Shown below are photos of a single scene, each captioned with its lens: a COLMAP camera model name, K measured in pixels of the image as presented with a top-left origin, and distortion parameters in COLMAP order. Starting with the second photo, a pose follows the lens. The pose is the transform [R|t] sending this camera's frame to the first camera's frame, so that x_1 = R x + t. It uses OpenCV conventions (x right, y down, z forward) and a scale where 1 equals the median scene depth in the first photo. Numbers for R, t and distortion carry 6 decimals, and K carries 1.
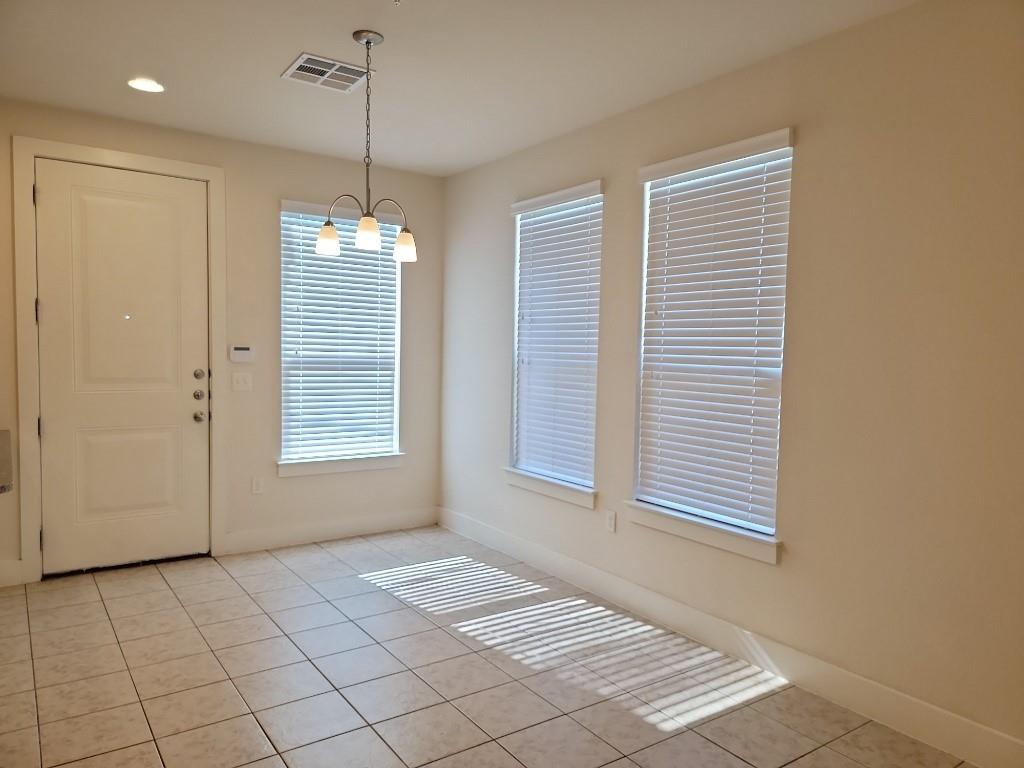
lens RADIAL K [[714.7, 0, 512.7], [0, 714.7, 388.9], [0, 0, 1]] dist [0.069310, -0.026056]
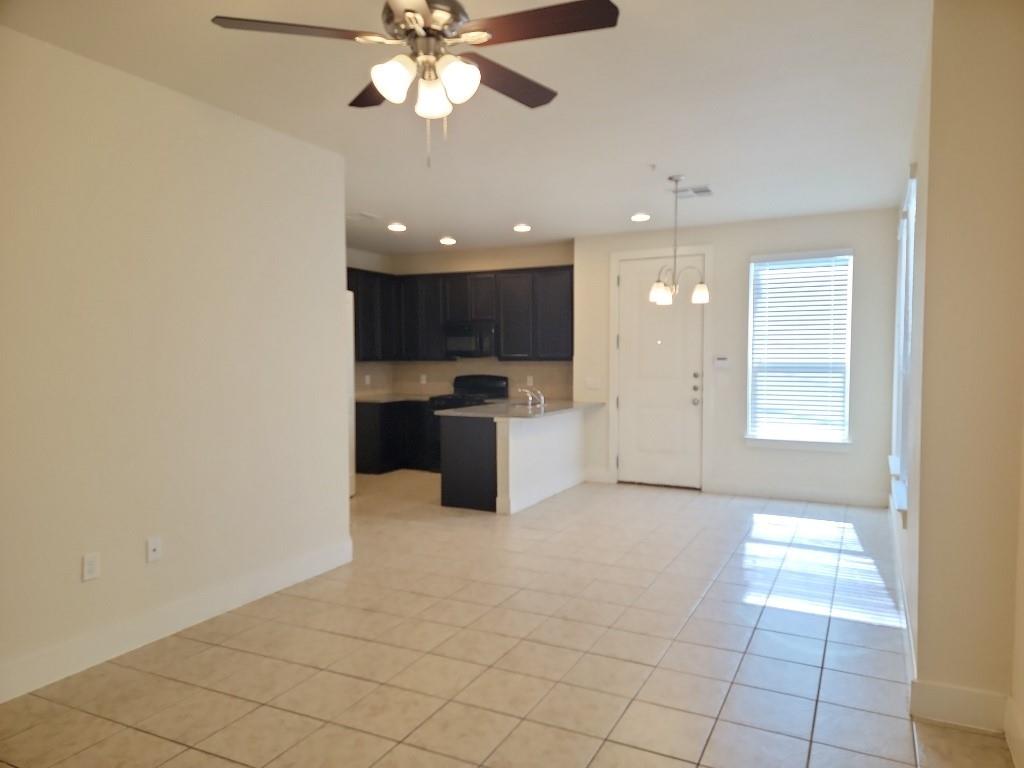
lens RADIAL K [[714.7, 0, 512.2], [0, 714.7, 380.6], [0, 0, 1]] dist [0.069310, -0.026056]
pose [[0.471971, 0.009274, -0.881565, 0.736208], [-0.032422, 0.999451, -0.006843, 0.015067], [0.881018, 0.031812, 0.472013, -0.102946]]
